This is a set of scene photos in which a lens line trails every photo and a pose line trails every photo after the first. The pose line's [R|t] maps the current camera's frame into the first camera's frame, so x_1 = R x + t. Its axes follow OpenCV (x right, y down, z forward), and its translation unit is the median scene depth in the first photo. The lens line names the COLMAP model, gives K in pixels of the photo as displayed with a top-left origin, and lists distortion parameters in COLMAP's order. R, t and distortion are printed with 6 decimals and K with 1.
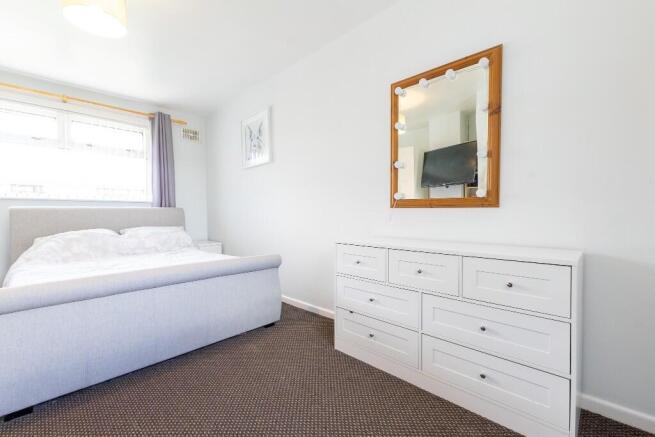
lens RADIAL K [[278.6, 0, 318.9], [0, 278.6, 219.7], [0, 0, 1]] dist [-0.018561, -0.000088]
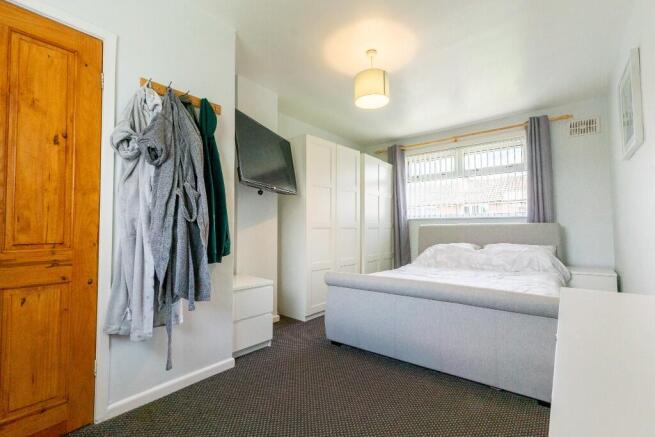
lens RADIAL K [[278.6, 0, 318.9], [0, 278.6, 219.7], [0, 0, 1]] dist [-0.018561, -0.000088]
pose [[0.093460, -0.031301, -0.995131, 0.263526], [-0.018401, 0.999281, -0.033160, -0.013521], [0.995453, 0.021410, 0.092817, 0.248623]]
